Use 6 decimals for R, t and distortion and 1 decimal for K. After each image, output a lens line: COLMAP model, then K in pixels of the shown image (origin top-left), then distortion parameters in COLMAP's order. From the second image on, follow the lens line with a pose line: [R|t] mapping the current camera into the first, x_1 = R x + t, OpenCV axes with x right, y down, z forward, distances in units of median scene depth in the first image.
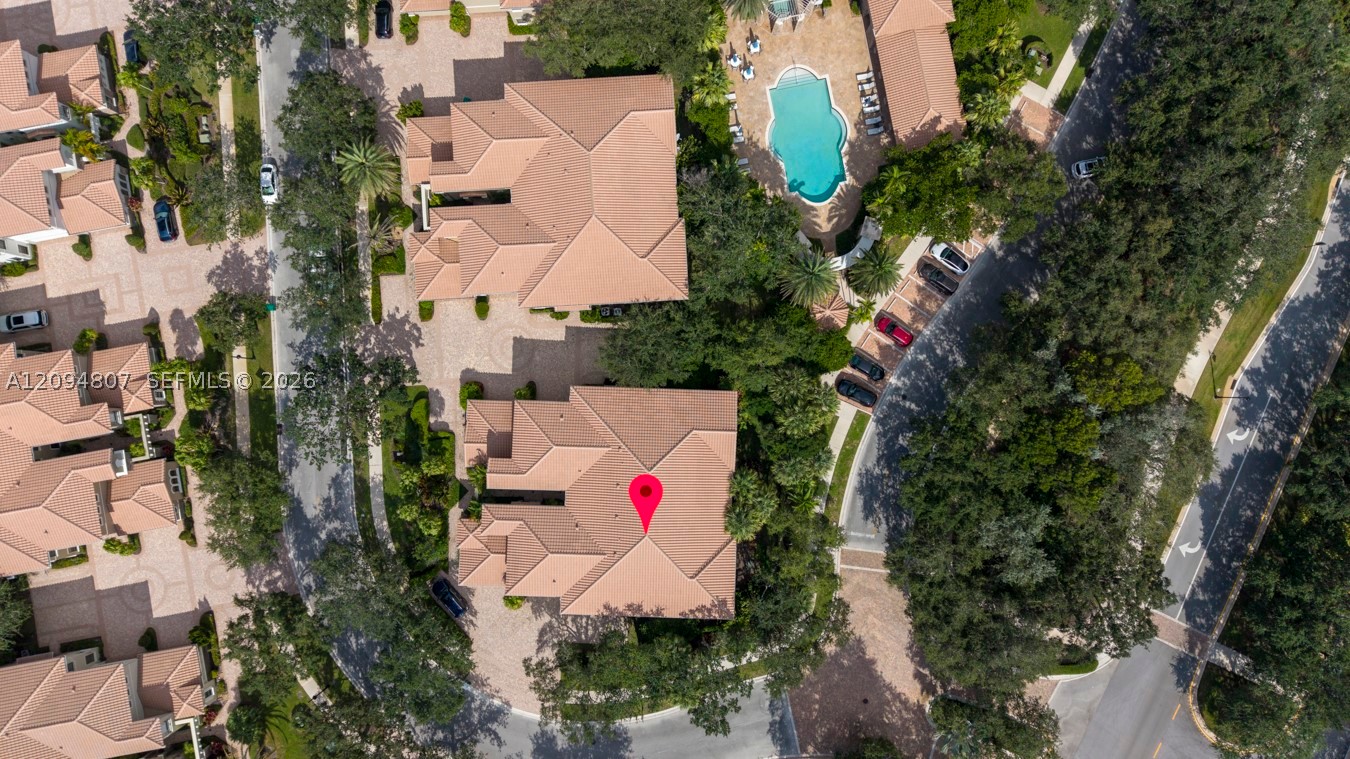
lens RADIAL K [[898.9, 0, 674.9], [0, 898.9, 382.7], [0, 0, 1]] dist [0.034183, -0.037683]
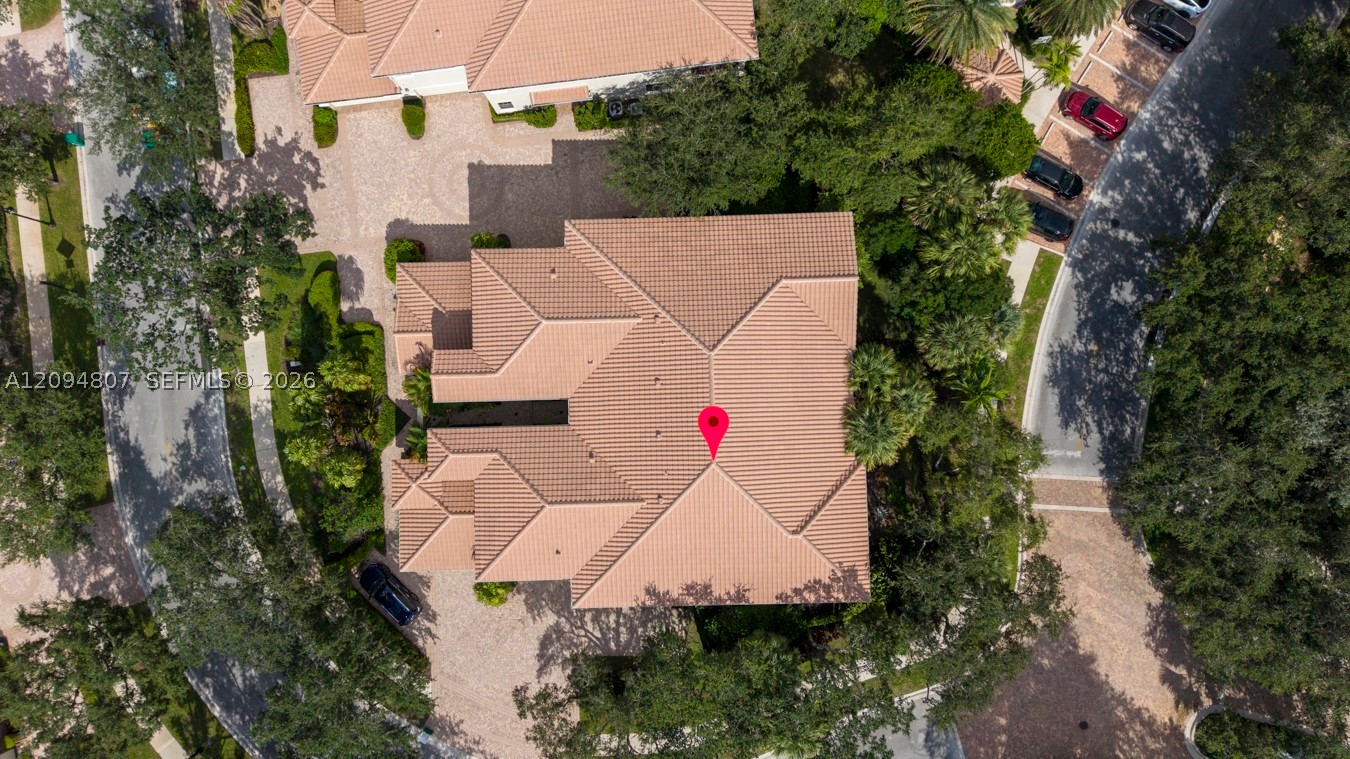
lens RADIAL K [[898.9, 0, 675.1], [0, 898.9, 383.0], [0, 0, 1]] dist [0.034183, -0.037683]
pose [[0.998171, -0.059618, -0.009993, -0.043126], [0.059624, 0.998221, 0.000332, 0.107477], [0.009956, -0.000928, 0.999950, 0.391593]]
